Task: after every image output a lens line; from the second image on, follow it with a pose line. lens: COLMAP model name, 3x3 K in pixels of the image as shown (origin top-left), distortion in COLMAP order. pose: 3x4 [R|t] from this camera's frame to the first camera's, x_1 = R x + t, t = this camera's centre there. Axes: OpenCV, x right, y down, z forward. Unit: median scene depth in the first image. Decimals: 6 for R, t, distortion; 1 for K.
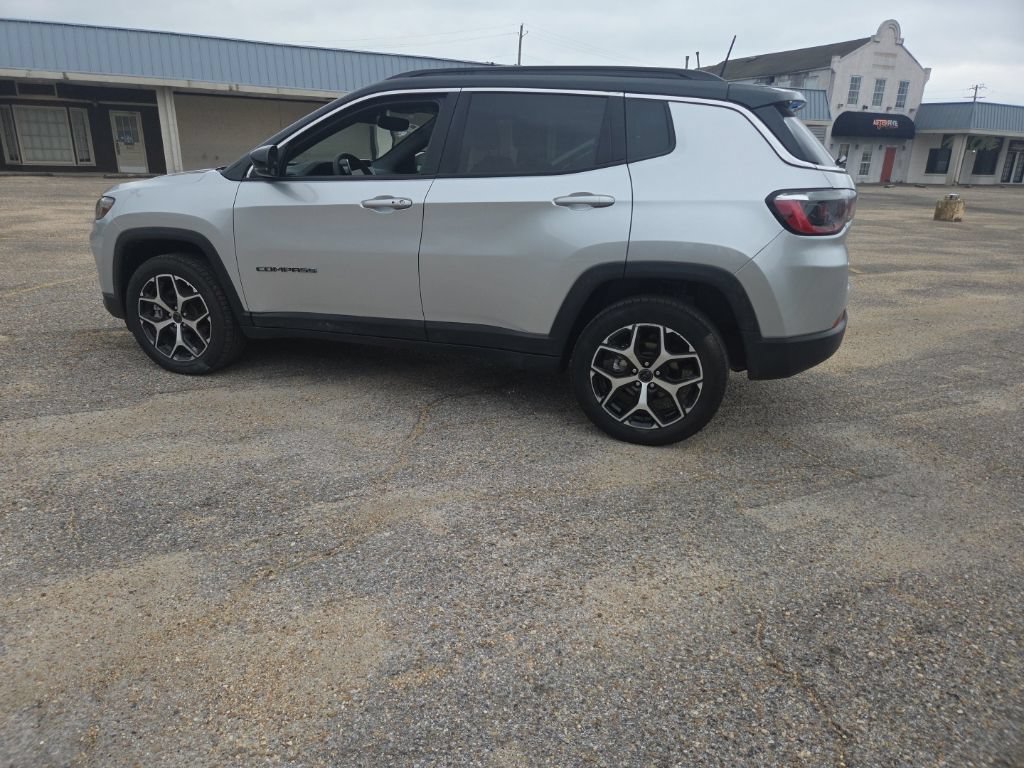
lens RADIAL K [[682.1, 0, 494.7], [0, 682.1, 380.6], [0, 0, 1]] dist [0.066065, -0.056811]
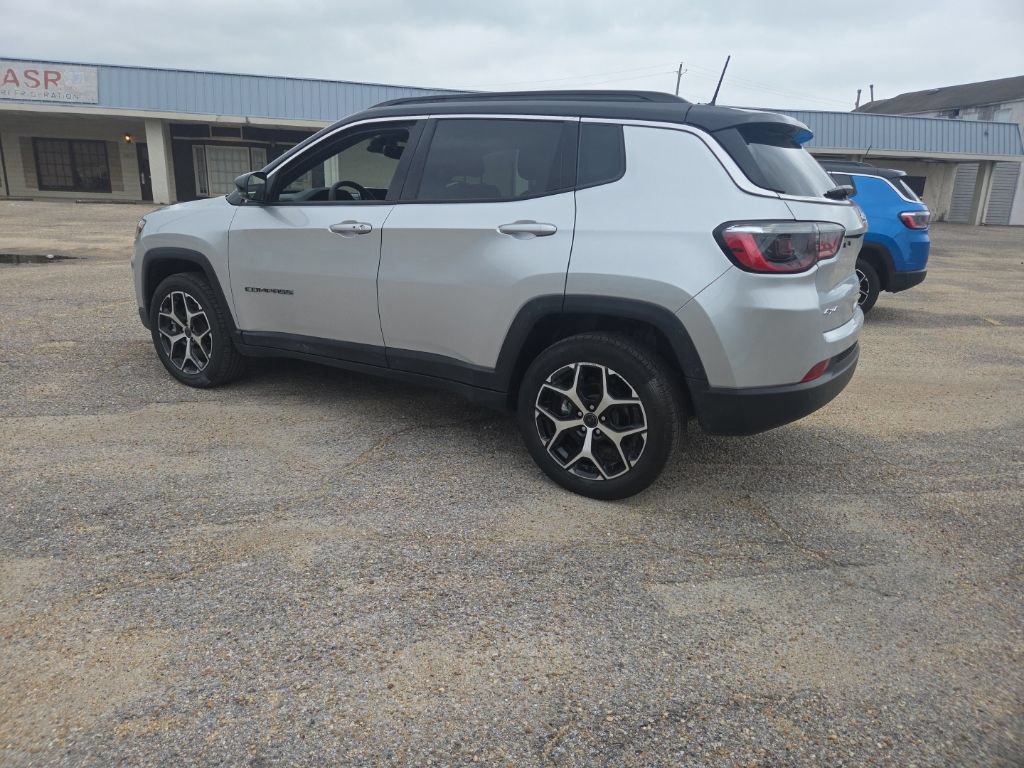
lens RADIAL K [[682.1, 0, 496.2], [0, 682.1, 365.6], [0, 0, 1]] dist [0.066065, -0.056811]
pose [[0.976253, 0.060830, -0.207917, 0.275147], [-0.074899, 0.995356, -0.060473, -0.014875], [0.203273, 0.074610, 0.976275, 0.083927]]
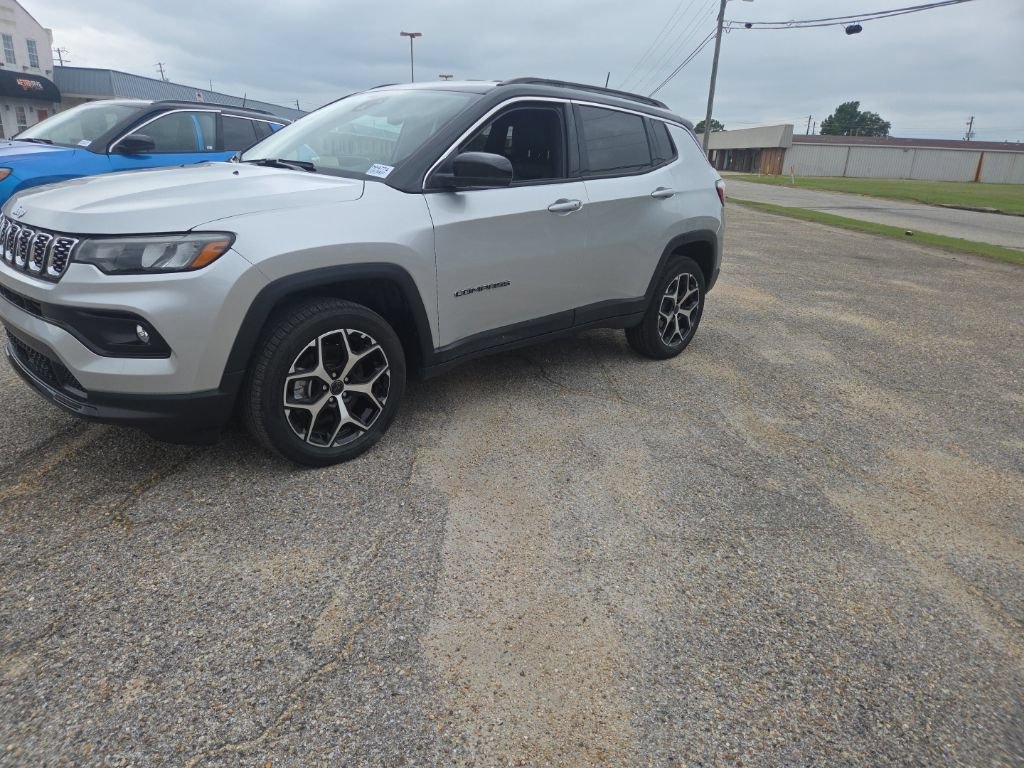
lens RADIAL K [[682.1, 0, 498.8], [0, 682.1, 380.0], [0, 0, 1]] dist [0.066065, -0.056811]
pose [[0.430311, -0.289307, 0.855063, -1.225040], [0.246789, 0.948866, 0.196849, -0.243311], [-0.868290, 0.126314, 0.479705, 0.625150]]
